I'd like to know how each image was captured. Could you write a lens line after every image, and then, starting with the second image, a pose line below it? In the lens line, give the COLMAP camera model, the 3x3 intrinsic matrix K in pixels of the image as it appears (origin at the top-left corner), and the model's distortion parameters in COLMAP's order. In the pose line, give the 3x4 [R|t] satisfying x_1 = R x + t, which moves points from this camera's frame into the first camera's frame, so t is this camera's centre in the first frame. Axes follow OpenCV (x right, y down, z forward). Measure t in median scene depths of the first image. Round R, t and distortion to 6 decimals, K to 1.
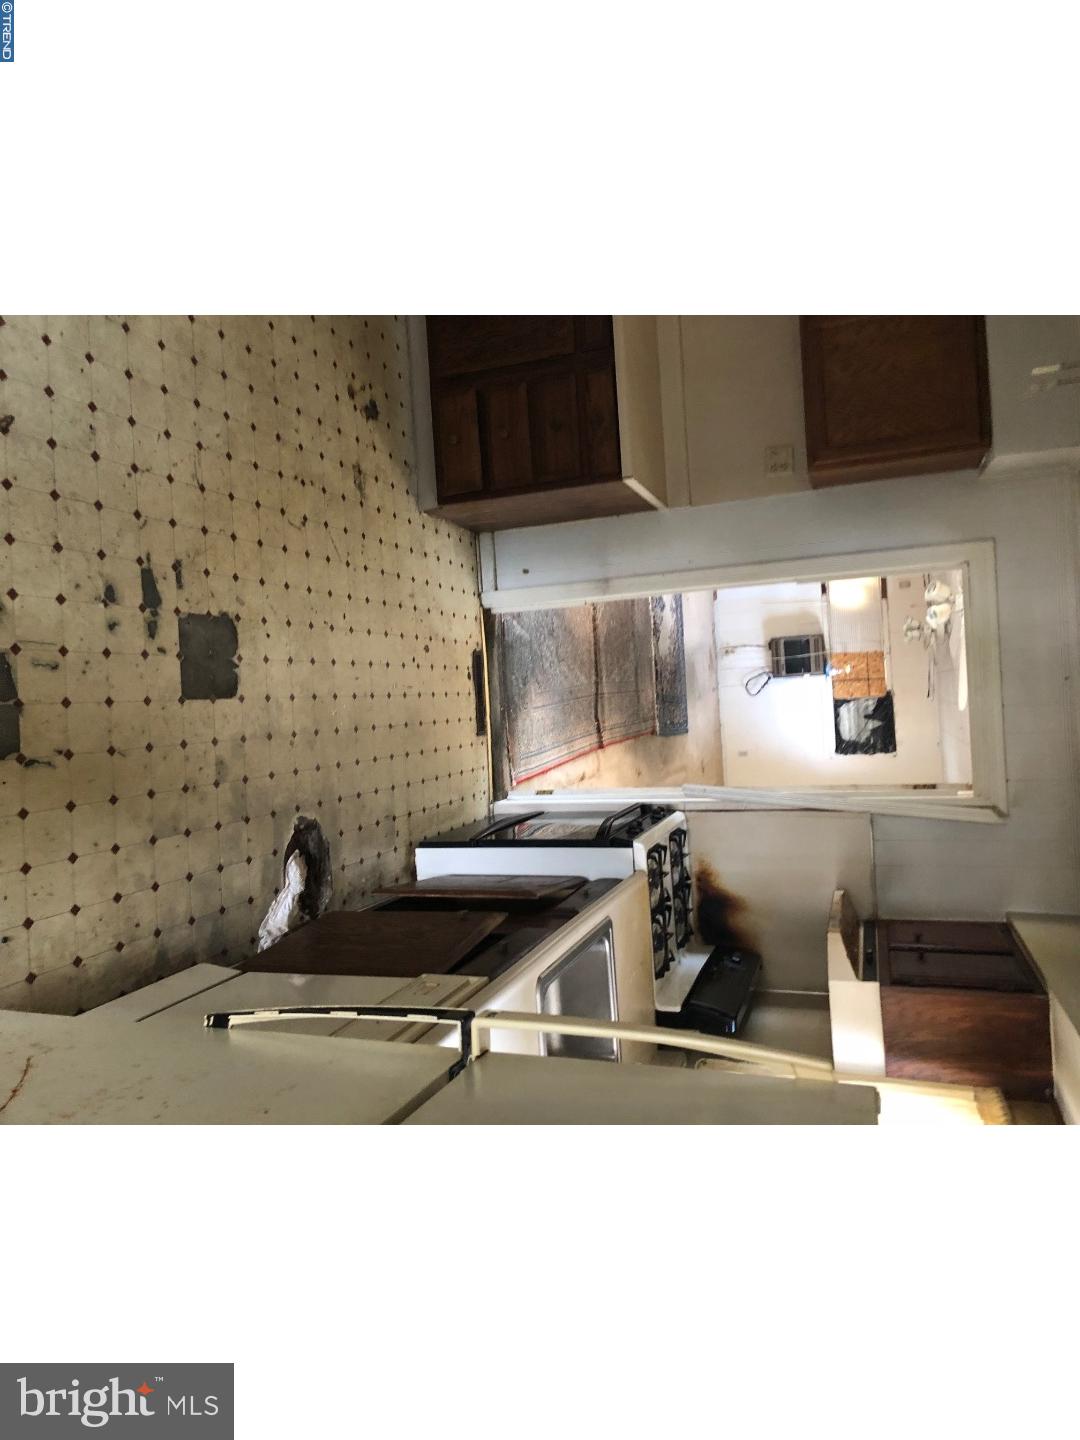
lens RADIAL K [[904.5, 0, 540.0], [0, 904.5, 720.0], [0, 0, 1]] dist [0.004308, 0.000725]
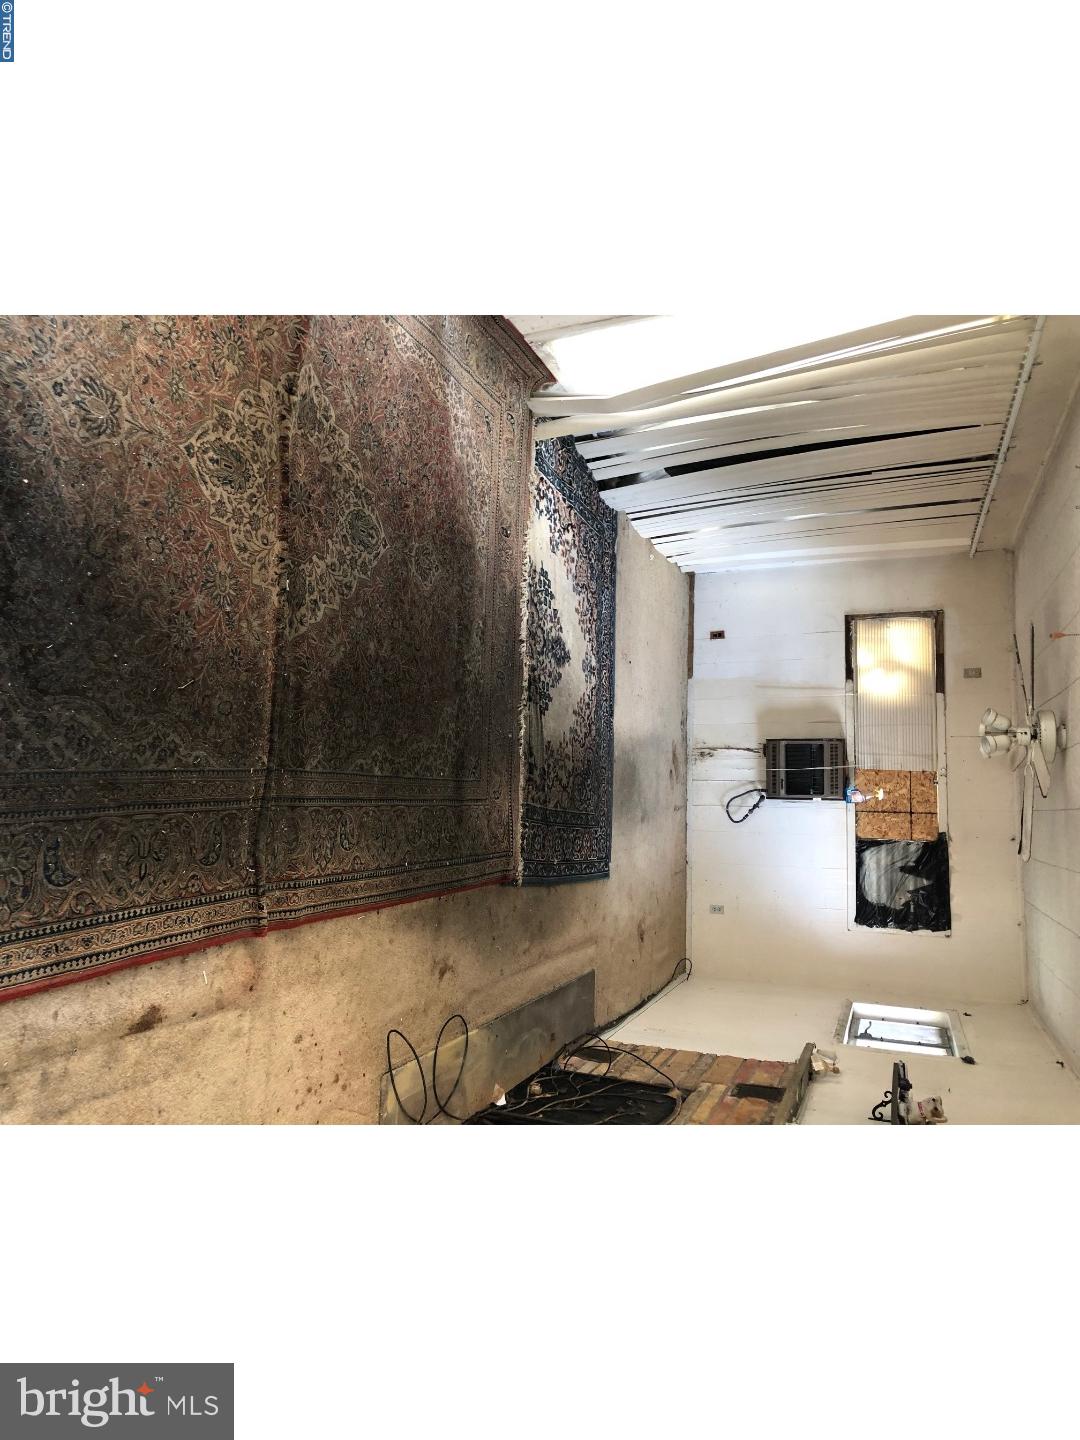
lens RADIAL K [[985.1, 0, 540.0], [0, 985.1, 720.0], [0, 0, 1]] dist [0.000103, -0.000034]
pose [[0.996593, 0.081955, -0.009216, 0.096838], [-0.082471, 0.990885, -0.106514, -0.013453], [0.000403, 0.106911, 0.994269, 0.284864]]
